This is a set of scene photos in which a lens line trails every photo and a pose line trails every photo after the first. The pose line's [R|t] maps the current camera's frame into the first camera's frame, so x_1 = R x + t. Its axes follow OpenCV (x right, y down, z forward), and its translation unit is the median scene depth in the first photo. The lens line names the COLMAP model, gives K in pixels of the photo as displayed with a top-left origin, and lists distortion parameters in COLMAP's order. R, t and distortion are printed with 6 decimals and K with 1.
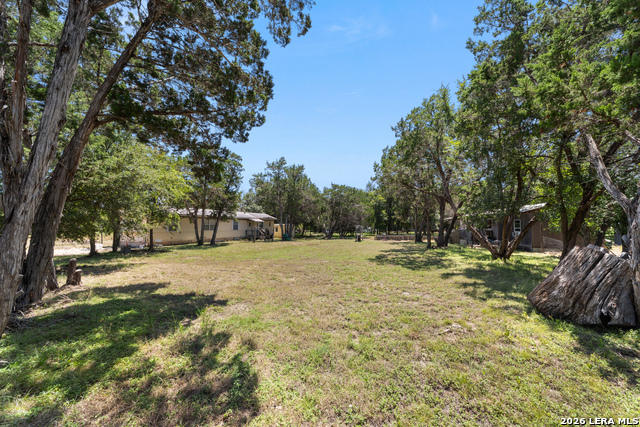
lens RADIAL K [[249.5, 0, 320.3], [0, 249.5, 213.6], [0, 0, 1]] dist [-0.011723, 0.001781]
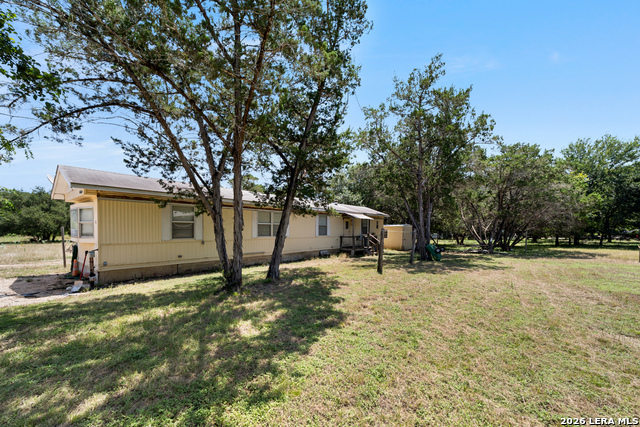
lens RADIAL K [[249.5, 0, 319.7], [0, 249.5, 215.3], [0, 0, 1]] dist [-0.011723, 0.001781]
pose [[0.954574, 0.010696, -0.297781, -0.186966], [-0.009875, 0.999942, 0.004259, 0.023190], [0.297810, -0.001125, 0.954625, 0.502709]]
